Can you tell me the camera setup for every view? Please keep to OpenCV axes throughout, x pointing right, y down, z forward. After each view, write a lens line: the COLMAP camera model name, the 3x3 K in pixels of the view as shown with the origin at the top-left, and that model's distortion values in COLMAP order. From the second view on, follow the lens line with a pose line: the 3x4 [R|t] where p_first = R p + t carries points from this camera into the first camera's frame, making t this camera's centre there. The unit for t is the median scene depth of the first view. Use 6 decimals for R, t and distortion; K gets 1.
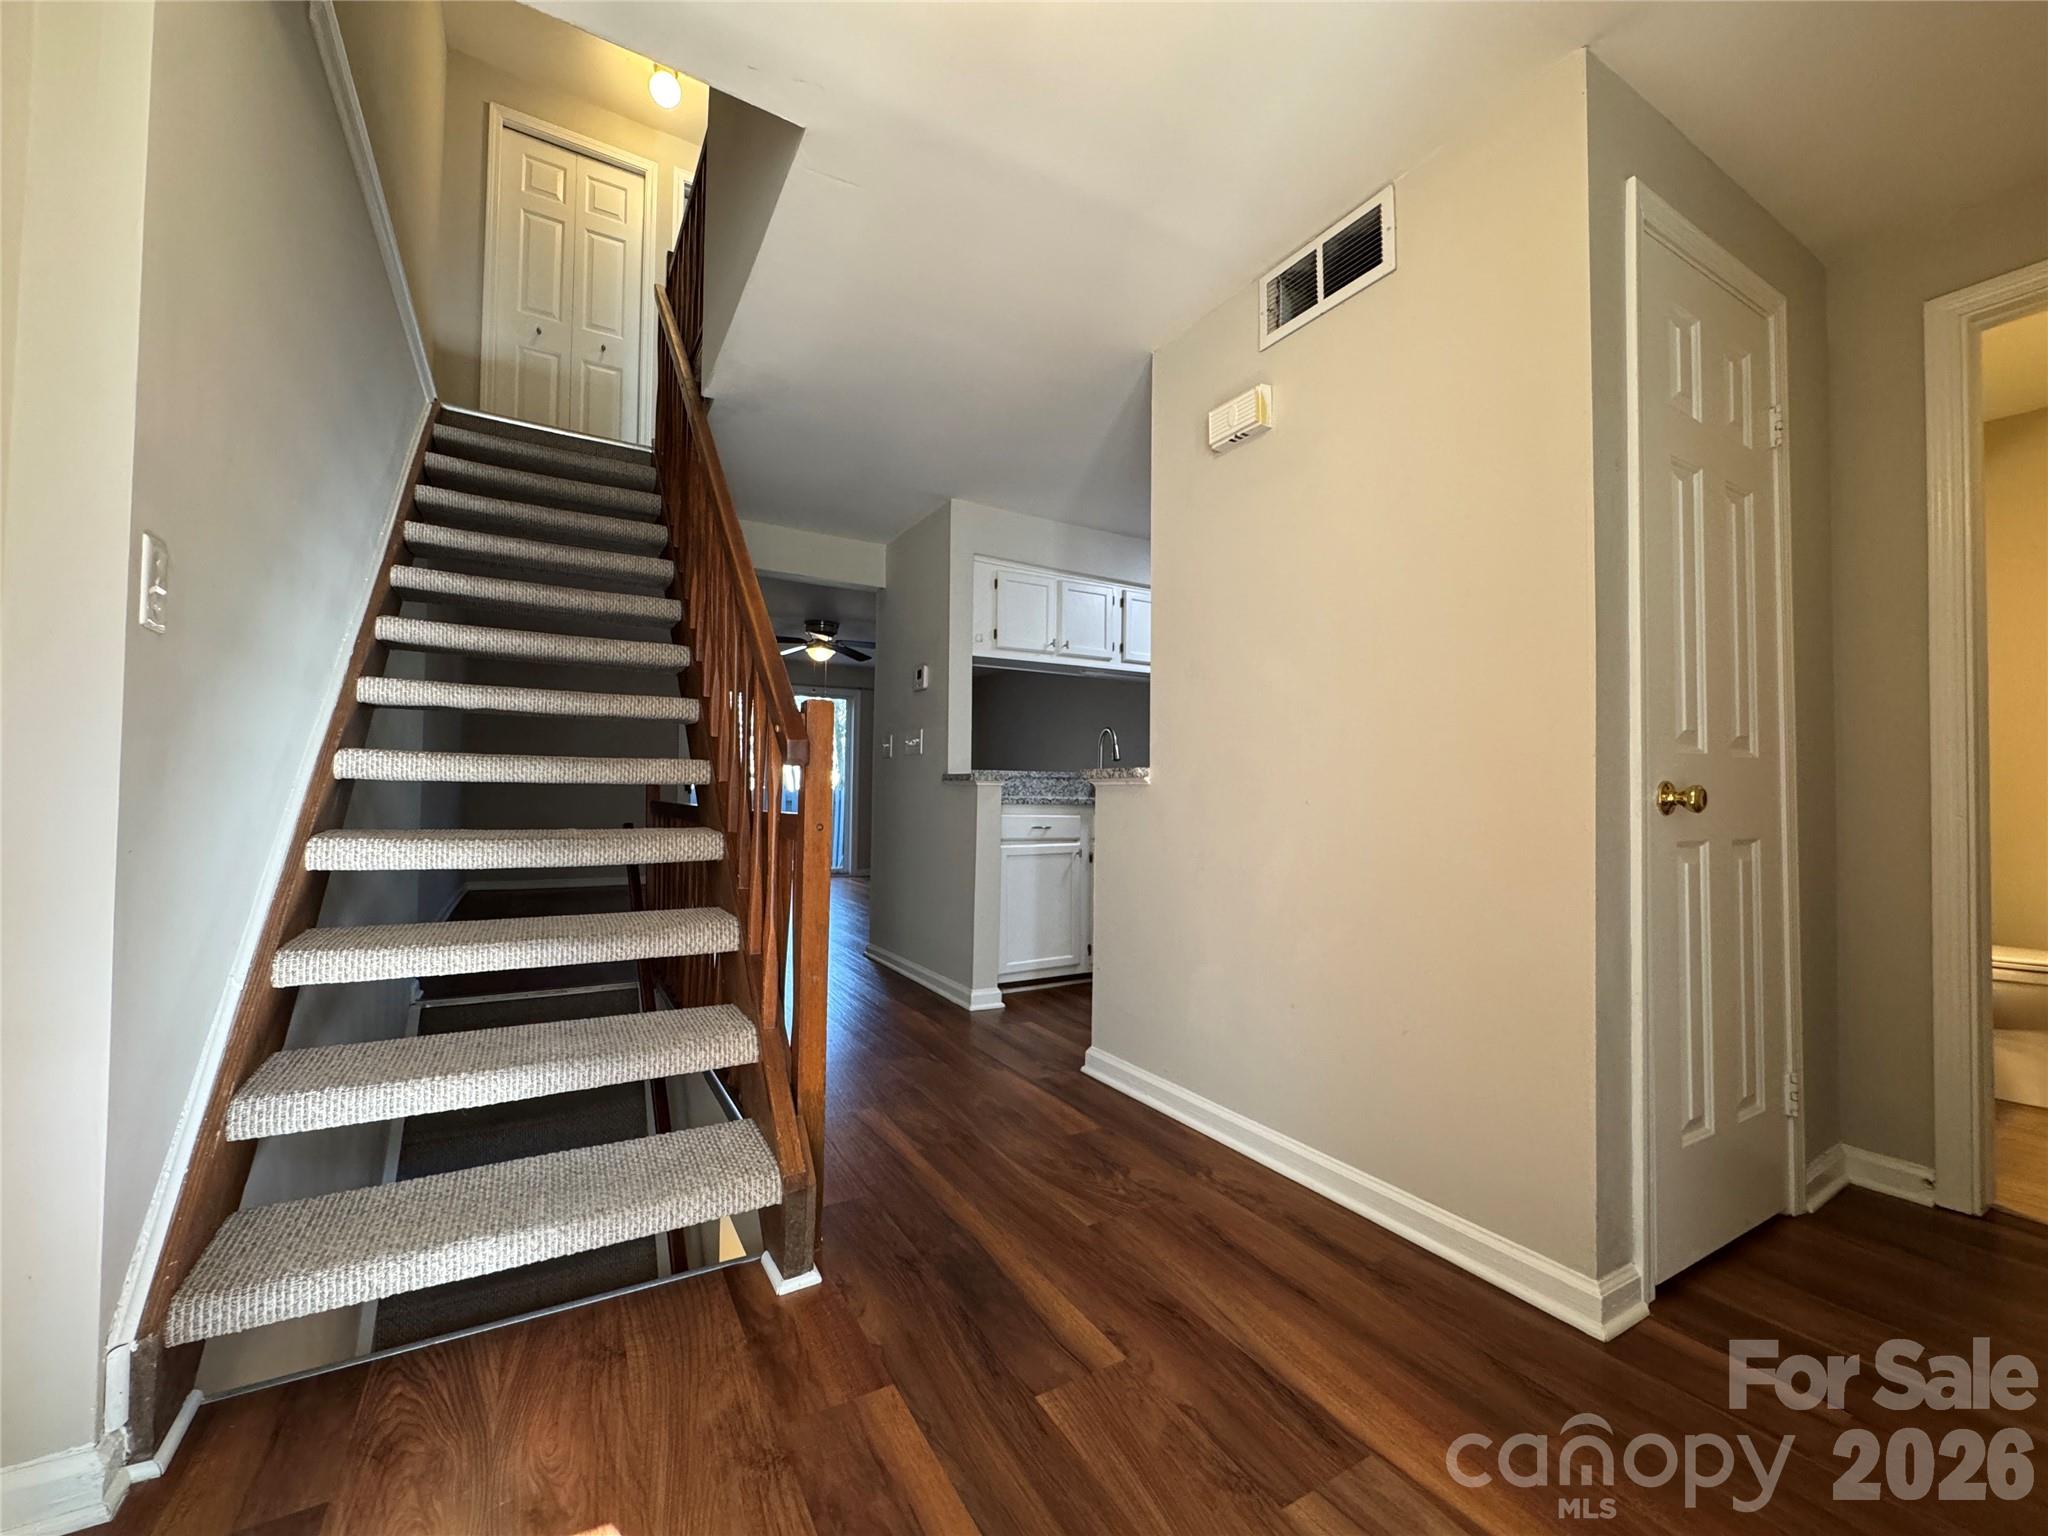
lens RADIAL K [[820.6, 0, 1022.8], [0, 820.6, 772.1], [0, 0, 1]] dist [-0.000584, -0.000533]
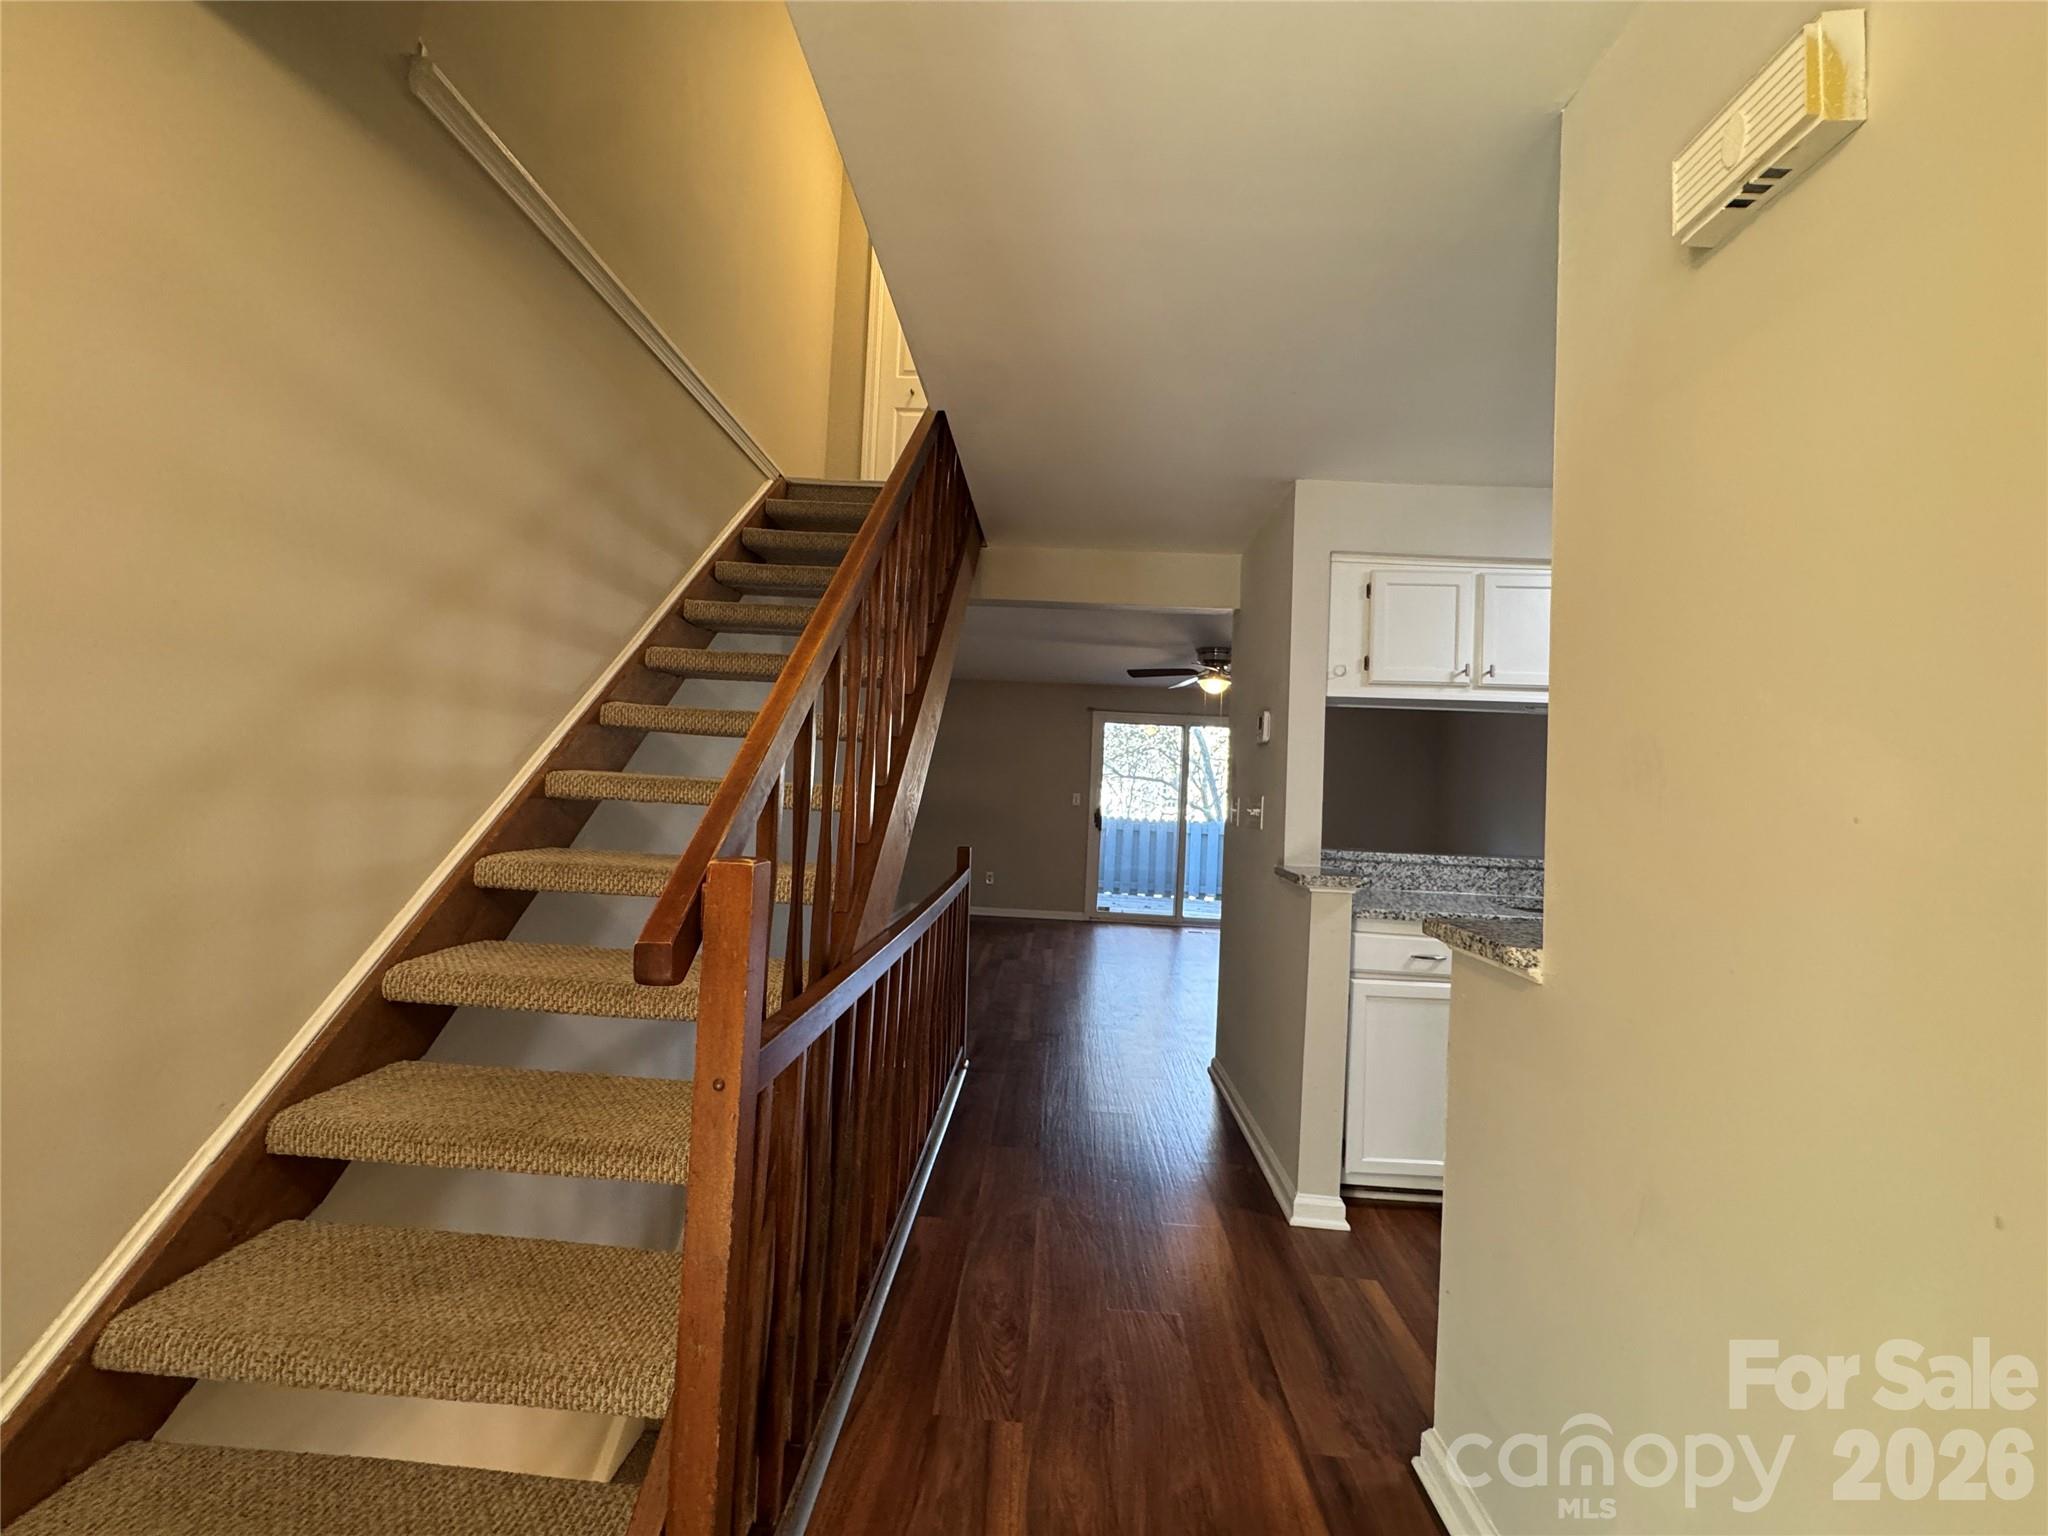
lens RADIAL K [[820.6, 0, 1017.6], [0, 820.6, 771.2], [0, 0, 1]] dist [-0.000584, -0.000533]
pose [[0.836637, 0.009740, -0.547671, 0.100338], [-0.020211, 0.999710, -0.013094, -0.062221], [0.547384, 0.022024, 0.836591, 0.261370]]
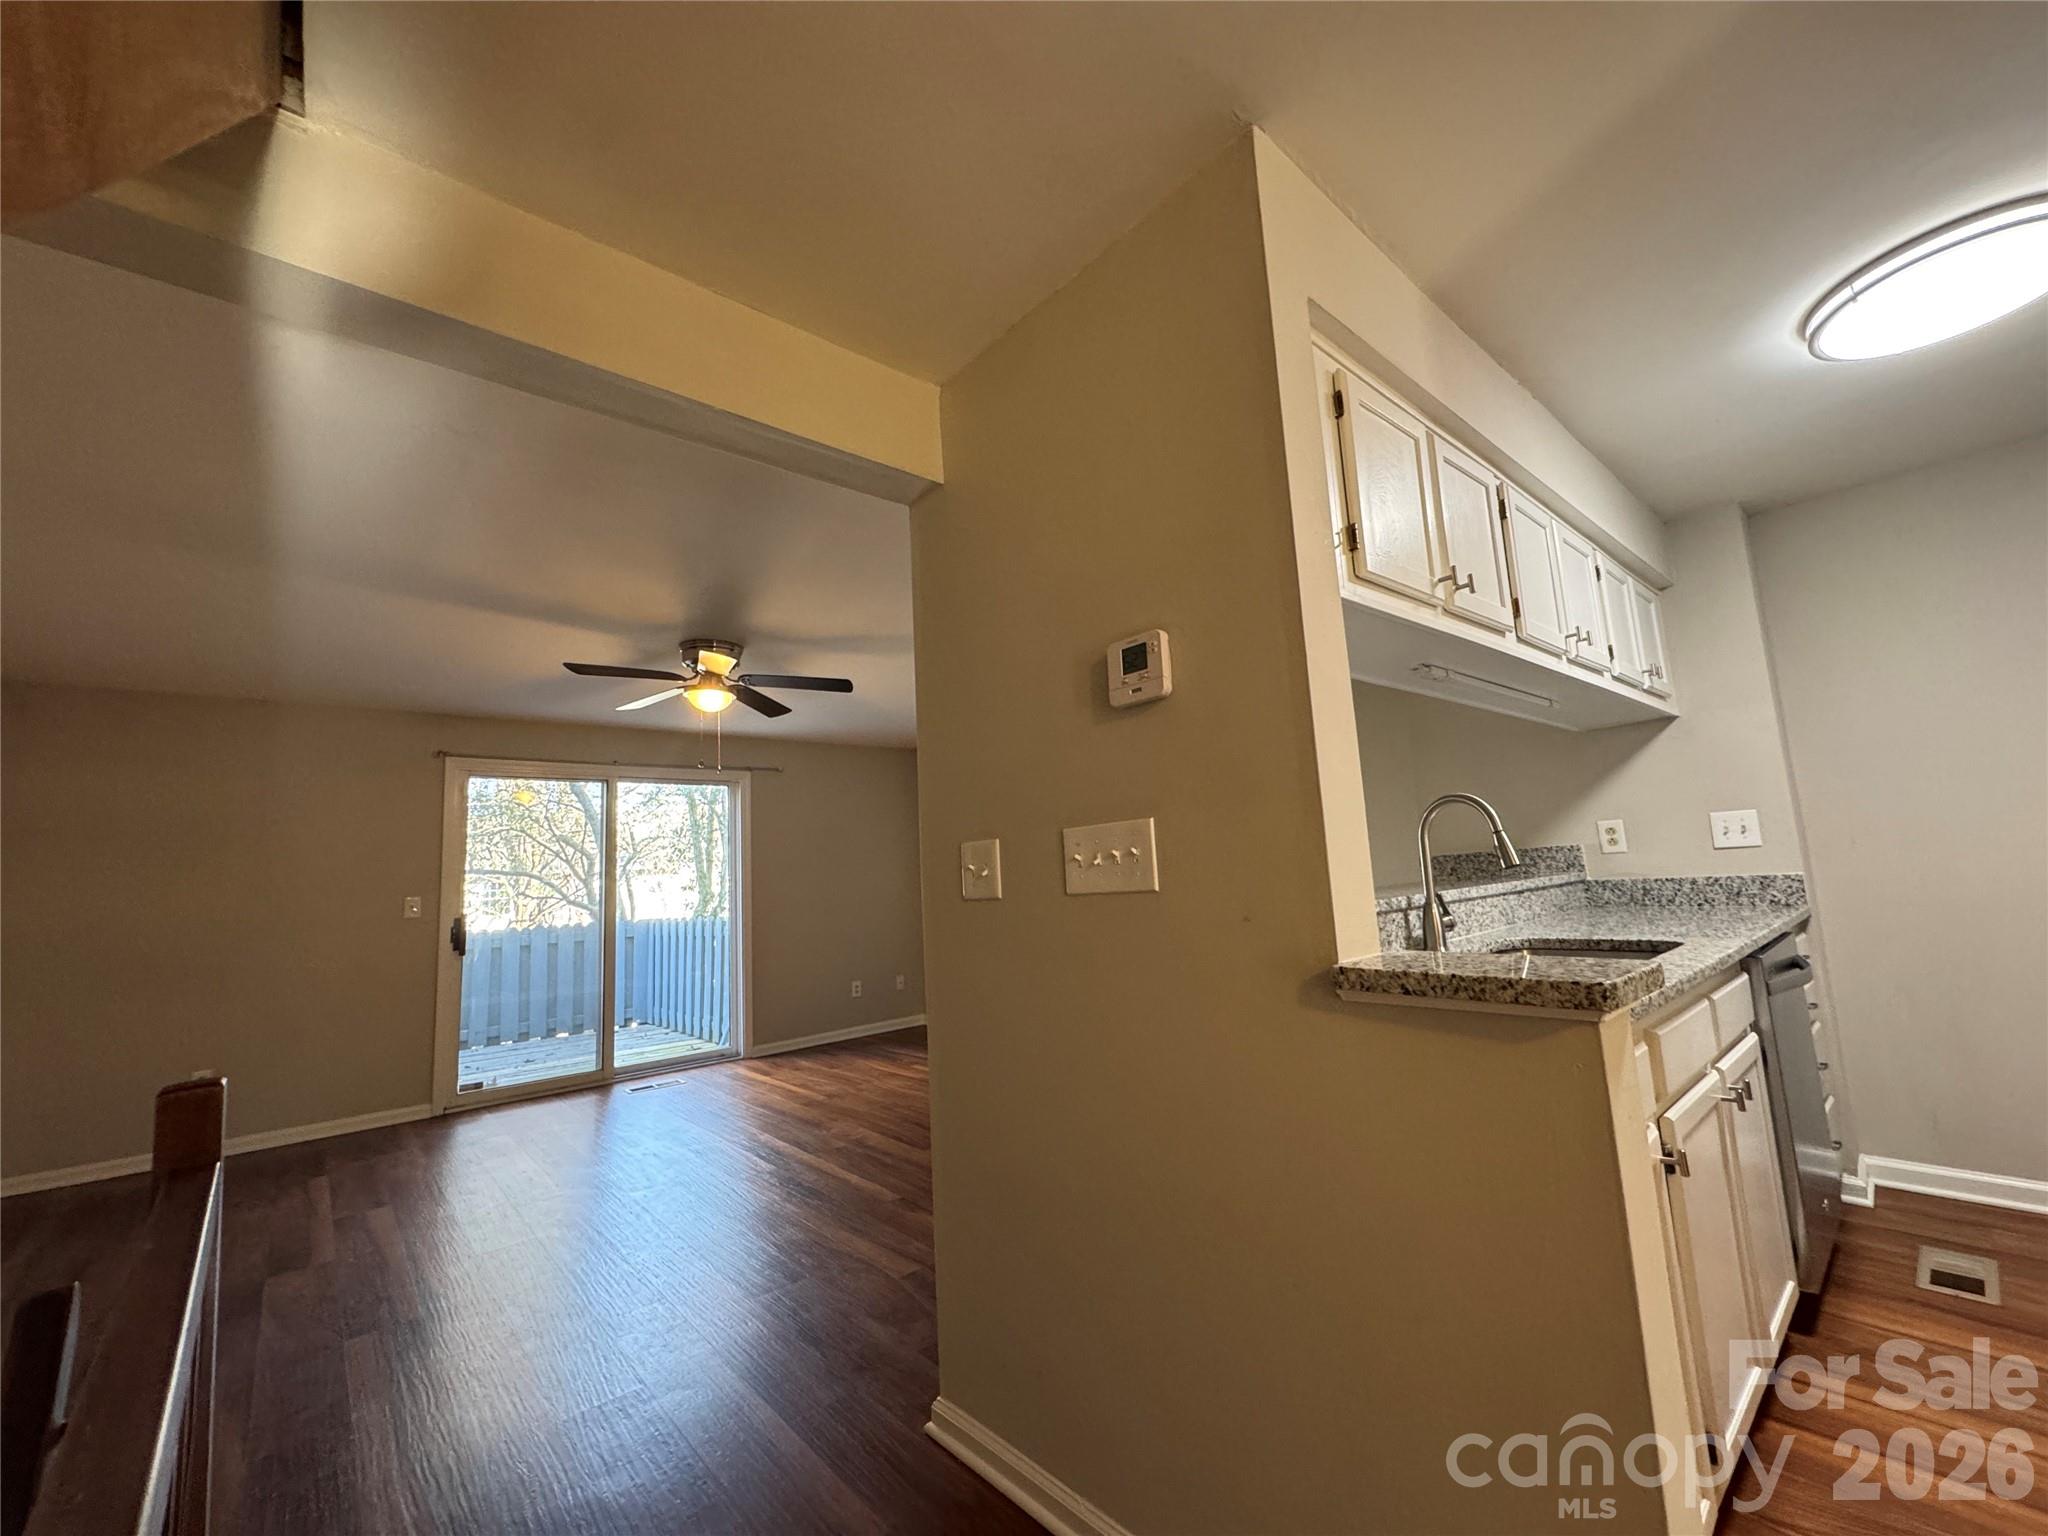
lens RADIAL K [[820.6, 0, 1026.0], [0, 820.6, 761.9], [0, 0, 1]] dist [-0.000584, -0.000533]
pose [[0.979731, -0.044463, 0.195322, -0.245102], [0.066512, 0.991943, -0.107821, -0.043293], [-0.188954, 0.118627, 0.974794, 0.692505]]
